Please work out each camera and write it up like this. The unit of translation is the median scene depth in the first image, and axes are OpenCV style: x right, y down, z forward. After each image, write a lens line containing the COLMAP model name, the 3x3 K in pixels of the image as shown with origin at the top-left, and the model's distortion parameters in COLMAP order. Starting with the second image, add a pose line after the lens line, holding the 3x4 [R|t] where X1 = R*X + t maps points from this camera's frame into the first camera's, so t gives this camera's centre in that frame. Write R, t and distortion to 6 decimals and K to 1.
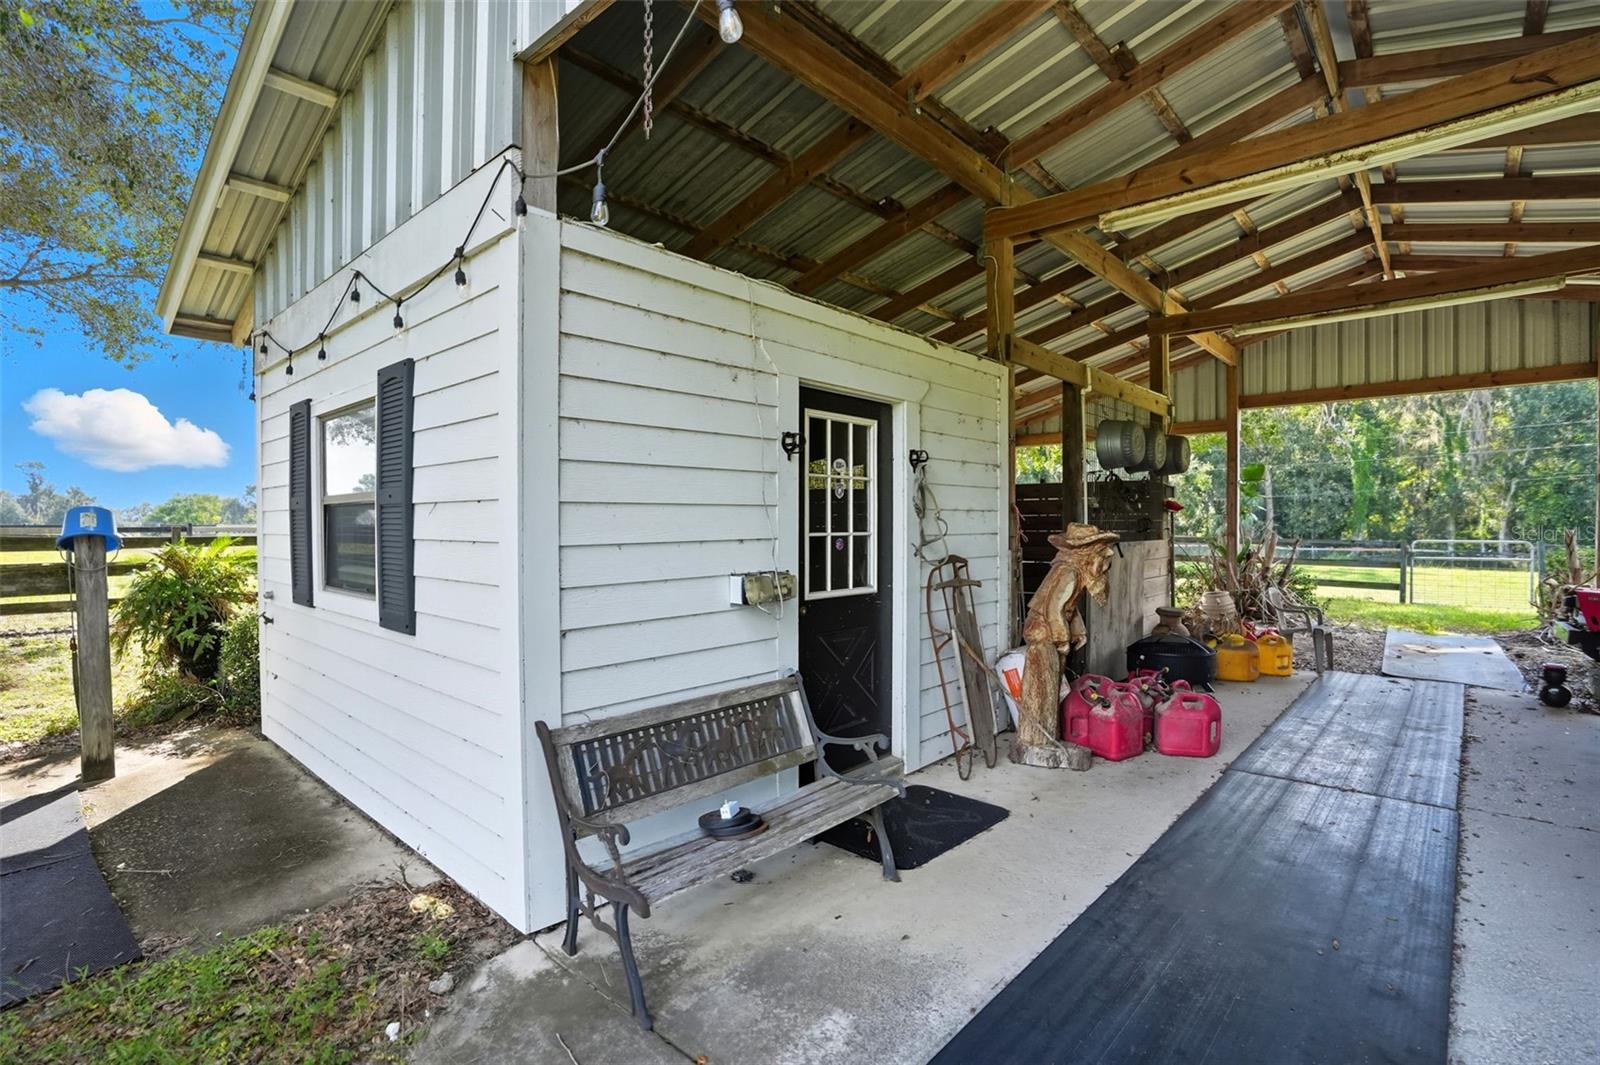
lens RADIAL K [[751.7, 0, 788.9], [0, 751.7, 530.2], [0, 0, 1]] dist [0.000107, 0.000944]
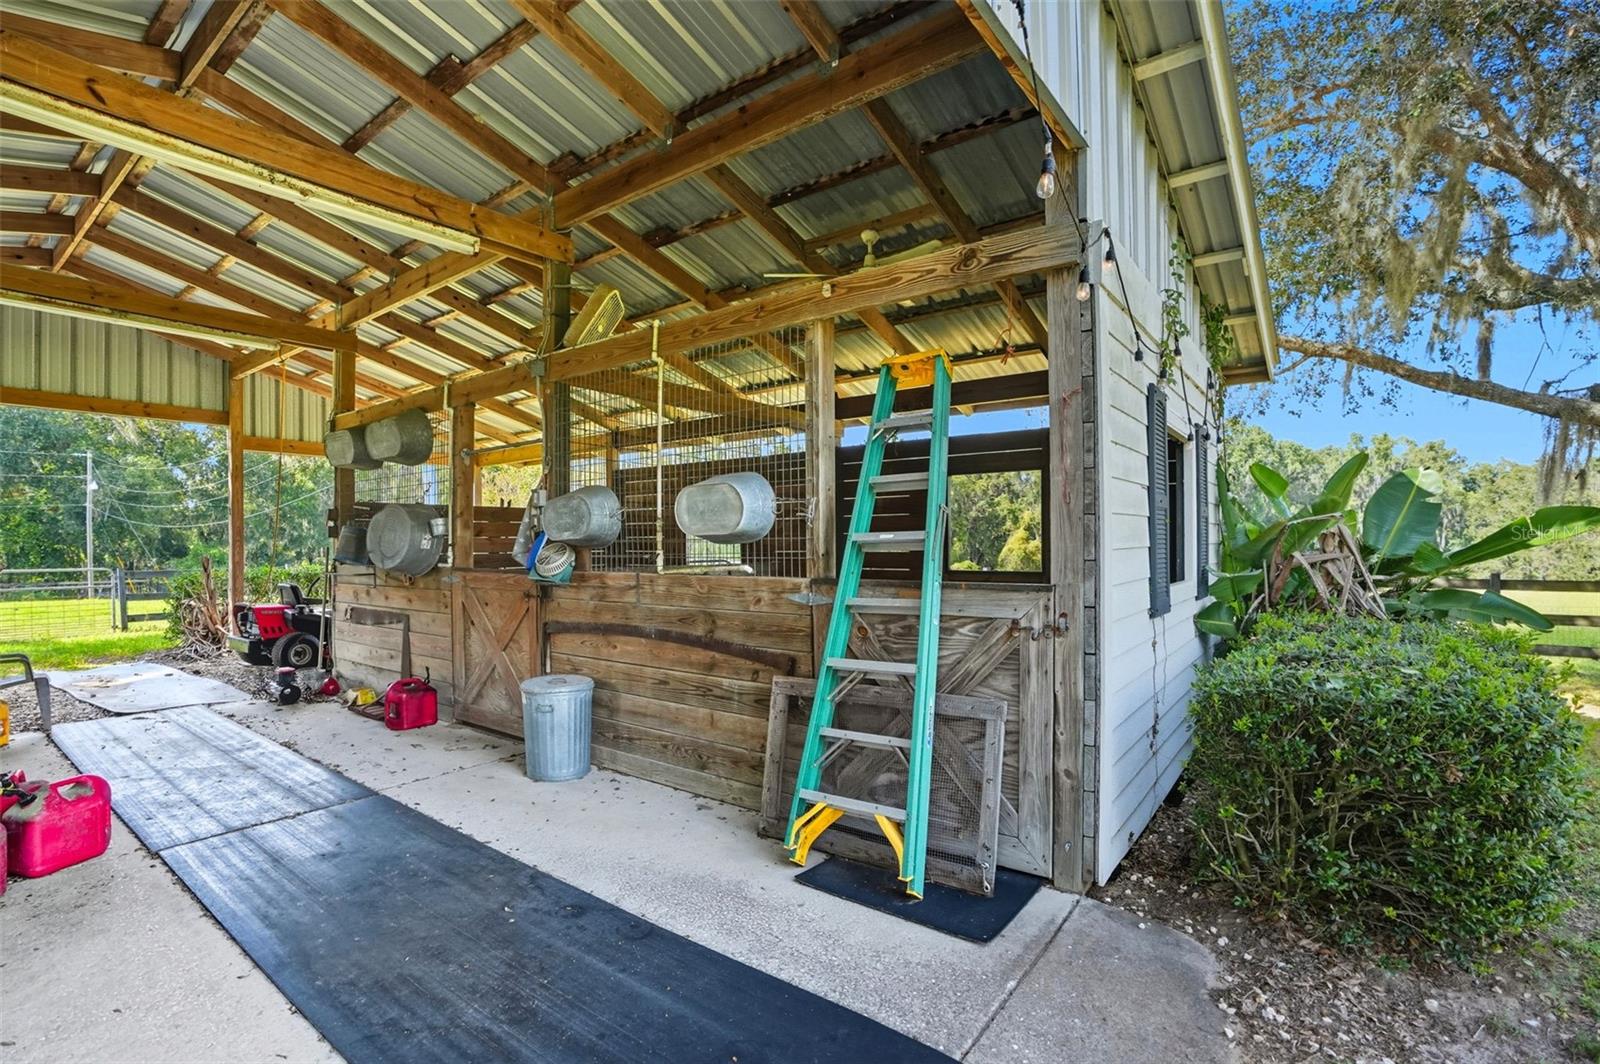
lens RADIAL K [[751.7, 0, 789.7], [0, 751.7, 531.0], [0, 0, 1]] dist [0.000107, 0.000944]
pose [[-0.051922, 0.023067, 0.998385, -0.274700], [0.014402, 0.999647, -0.022347, 0.001540], [-0.998547, 0.013219, -0.052236, 0.370890]]
